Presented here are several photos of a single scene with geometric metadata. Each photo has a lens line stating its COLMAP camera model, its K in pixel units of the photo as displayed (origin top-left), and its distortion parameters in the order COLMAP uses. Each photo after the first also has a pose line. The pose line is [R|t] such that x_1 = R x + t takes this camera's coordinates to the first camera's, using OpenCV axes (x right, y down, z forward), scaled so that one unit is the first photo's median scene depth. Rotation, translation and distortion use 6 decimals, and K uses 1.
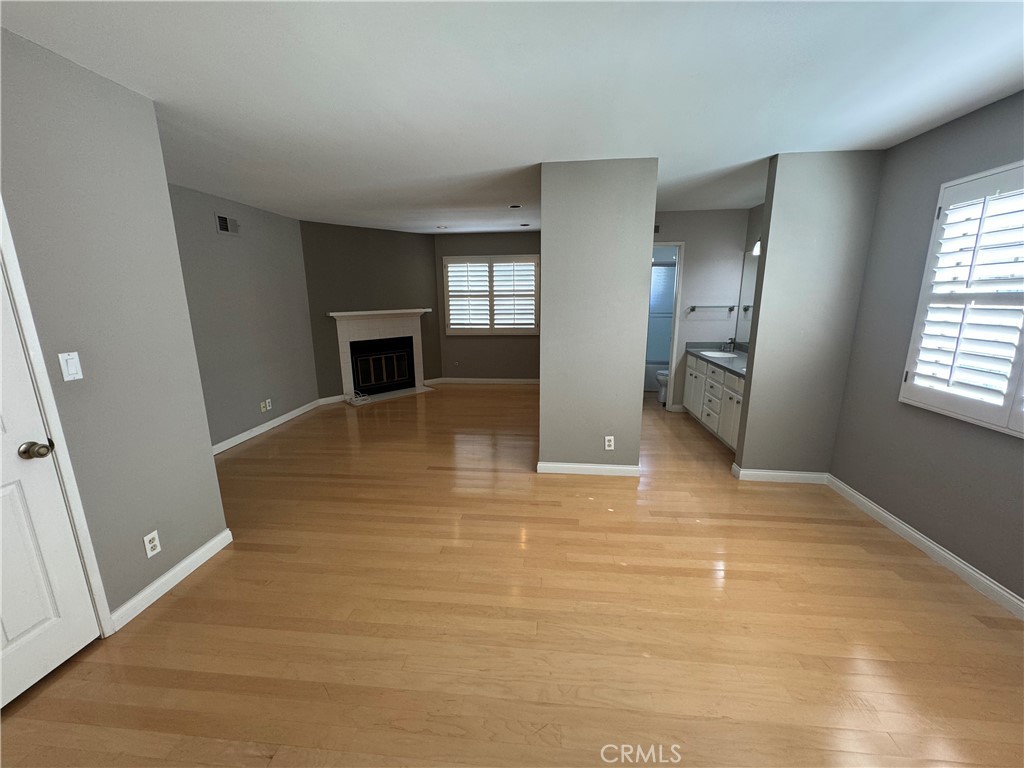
lens RADIAL K [[405.6, 0, 510.8], [0, 405.6, 384.1], [0, 0, 1]] dist [-0.004051, 0.001707]
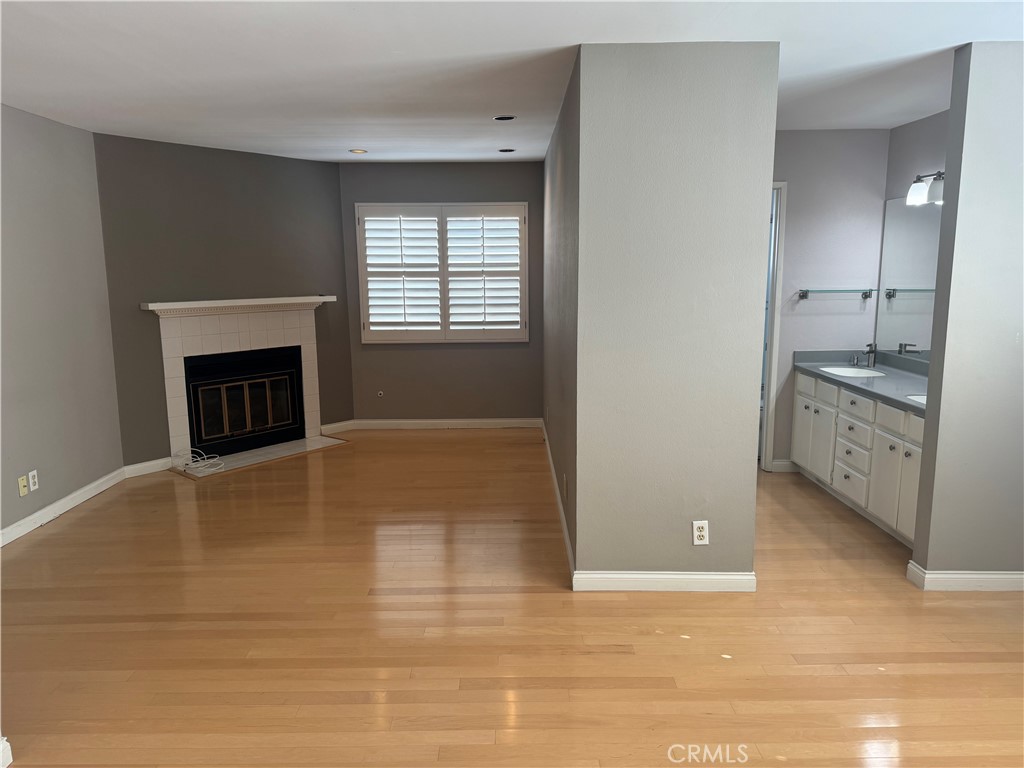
lens RADIAL K [[716.4, 0, 509.8], [0, 716.4, 382.4], [0, 0, 1]] dist [0.052118, -0.056596]
pose [[0.994595, -0.015344, 0.102693, -0.117223], [0.021665, 0.997919, -0.060726, -0.007640], [-0.101547, 0.062622, 0.992858, 0.020697]]
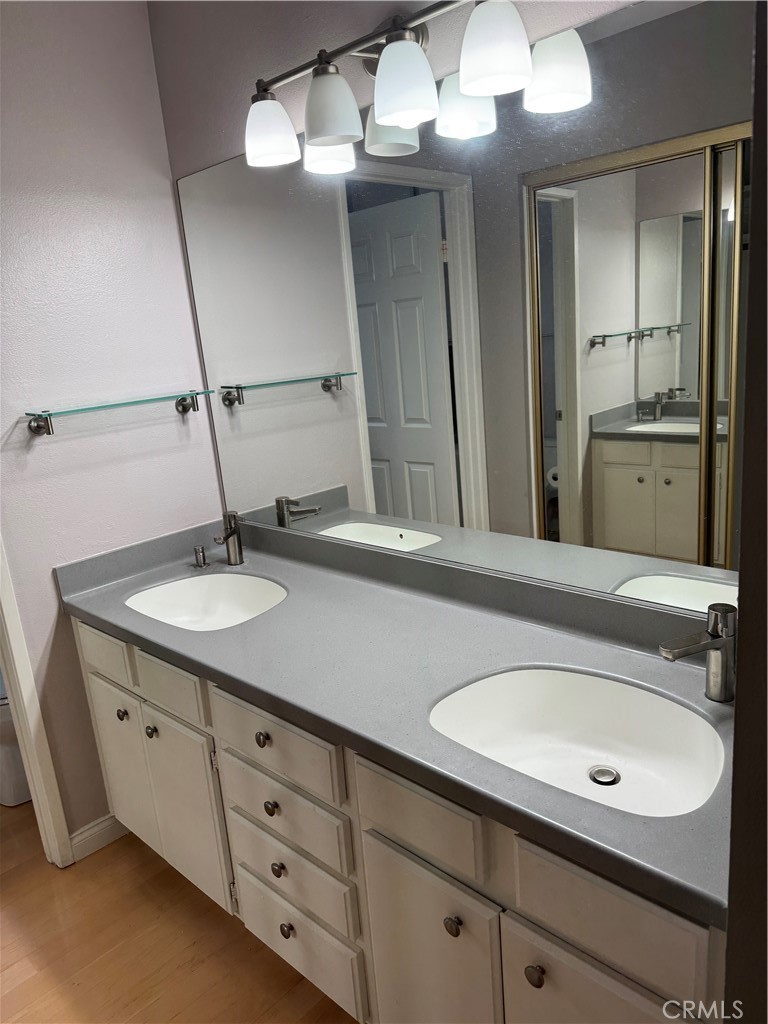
lens RADIAL K [[716.4, 0, 388.9], [0, 716.4, 509.4], [0, 0, 1]] dist [0.052118, -0.056596]
pose [[0.606951, -0.233241, 0.759742, 0.365867], [0.251402, 0.963222, 0.094867, -0.187411], [-0.753928, 0.133422, 0.643267, 0.872906]]
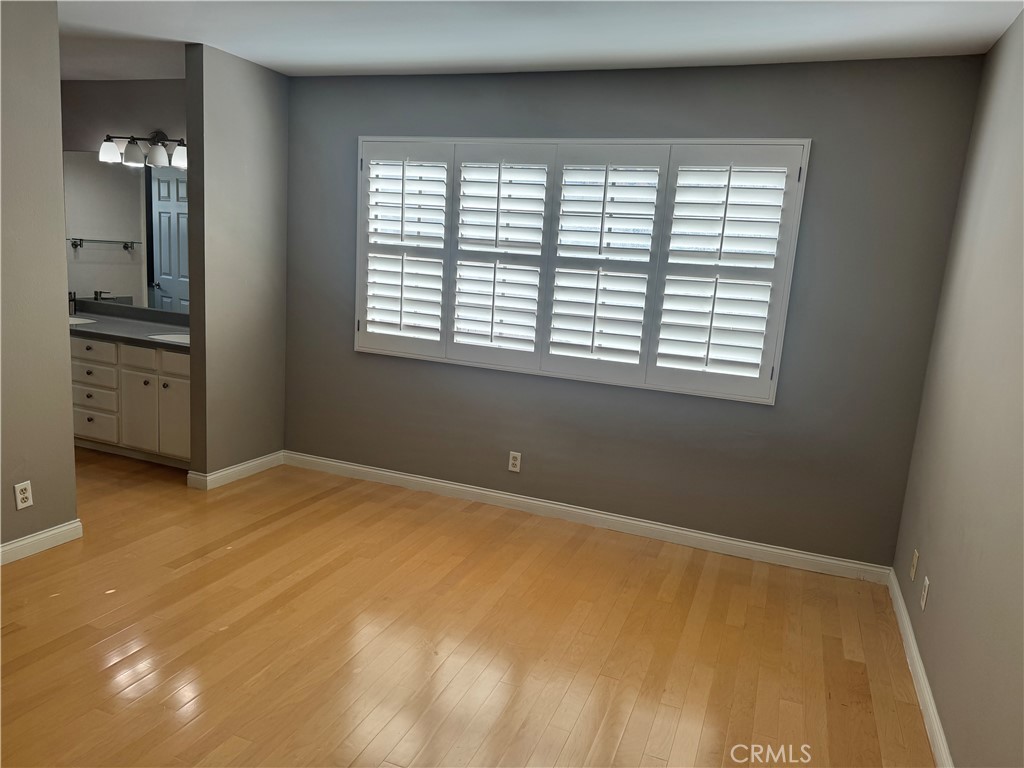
lens RADIAL K [[716.4, 0, 509.8], [0, 716.4, 390.2], [0, 0, 1]] dist [0.052118, -0.056596]
pose [[0.274697, -0.155442, 0.948883, -0.451097], [0.132223, 0.983578, 0.122848, -0.021535], [-0.952396, 0.091718, 0.290739, 0.102974]]
